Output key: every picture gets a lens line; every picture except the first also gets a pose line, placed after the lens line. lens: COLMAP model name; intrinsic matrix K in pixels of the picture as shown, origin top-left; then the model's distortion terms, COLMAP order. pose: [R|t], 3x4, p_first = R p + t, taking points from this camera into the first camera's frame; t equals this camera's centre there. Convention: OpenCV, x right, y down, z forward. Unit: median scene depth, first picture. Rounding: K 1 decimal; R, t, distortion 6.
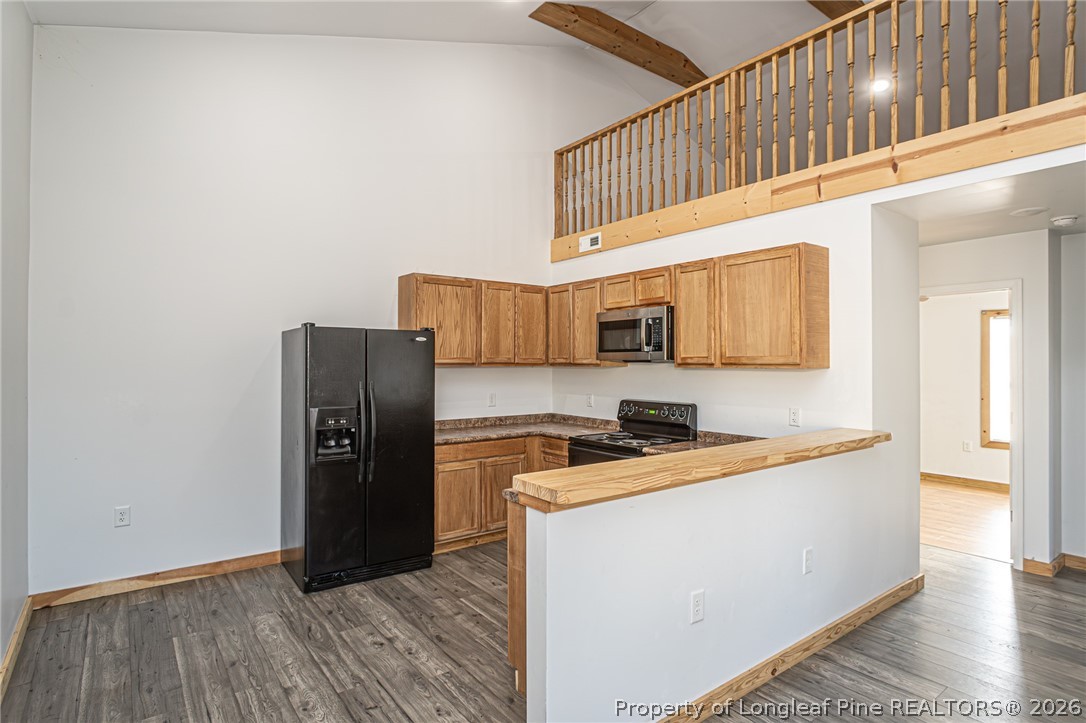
lens RADIAL K [[569.7, 0, 539.4], [0, 569.7, 357.8], [0, 0, 1]] dist [-0.014113, 0.001205]
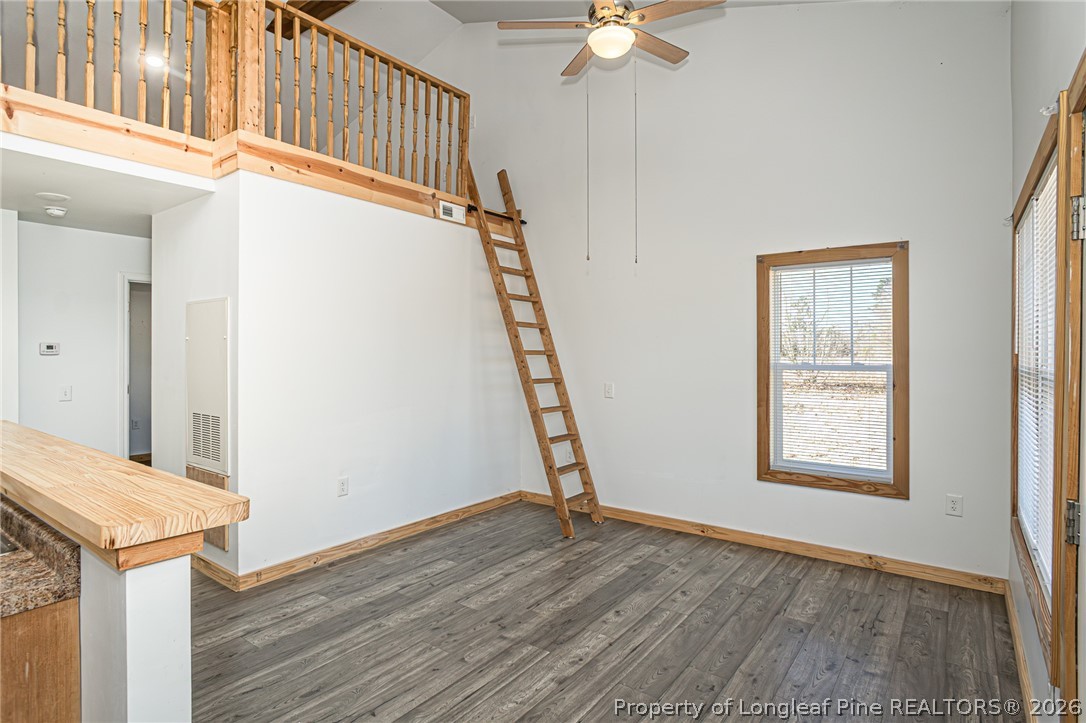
lens RADIAL K [[569.7, 0, 533.8], [0, 569.7, 353.0], [0, 0, 1]] dist [-0.014113, 0.001205]
pose [[-0.275412, -0.007773, 0.961295, -0.328793], [-0.006304, 0.999960, 0.006279, 0.016069], [-0.961306, -0.004331, -0.275450, 0.366133]]
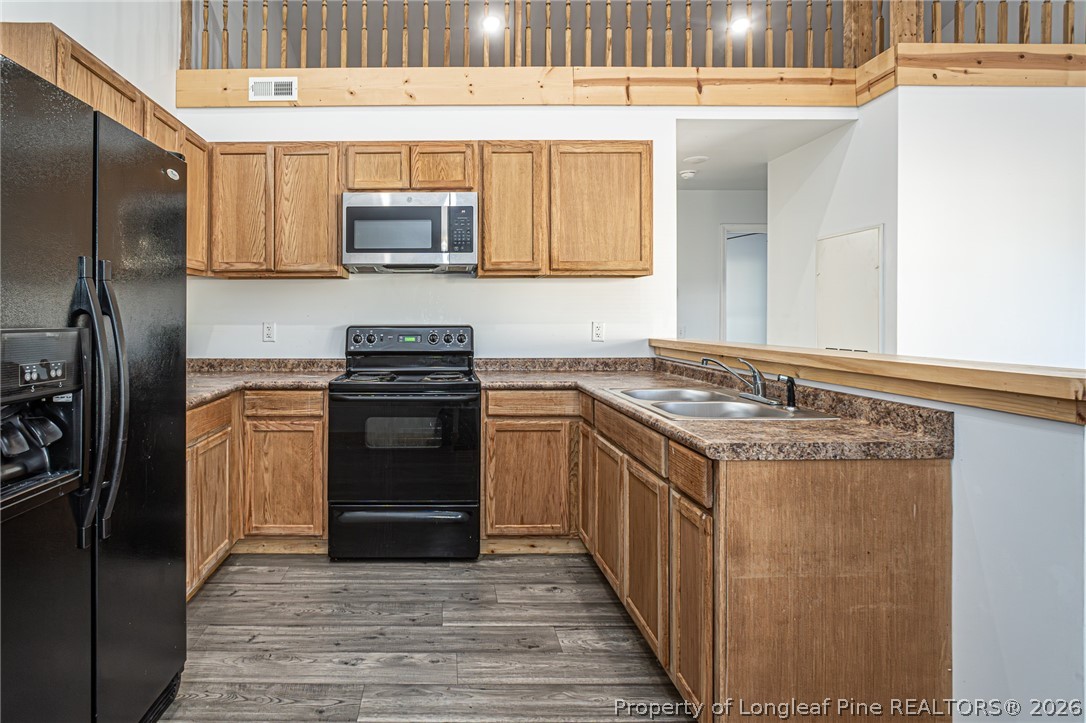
lens RADIAL K [[598.8, 0, 444.5], [0, 598.8, 314.1], [0, 0, 1]] dist [-0.018781, 0.007575]
pose [[0.601393, 0.002435, 0.798950, -0.433730], [-0.003087, 0.999995, -0.000723, 0.070064], [-0.798948, -0.002032, 0.601397, 0.557423]]
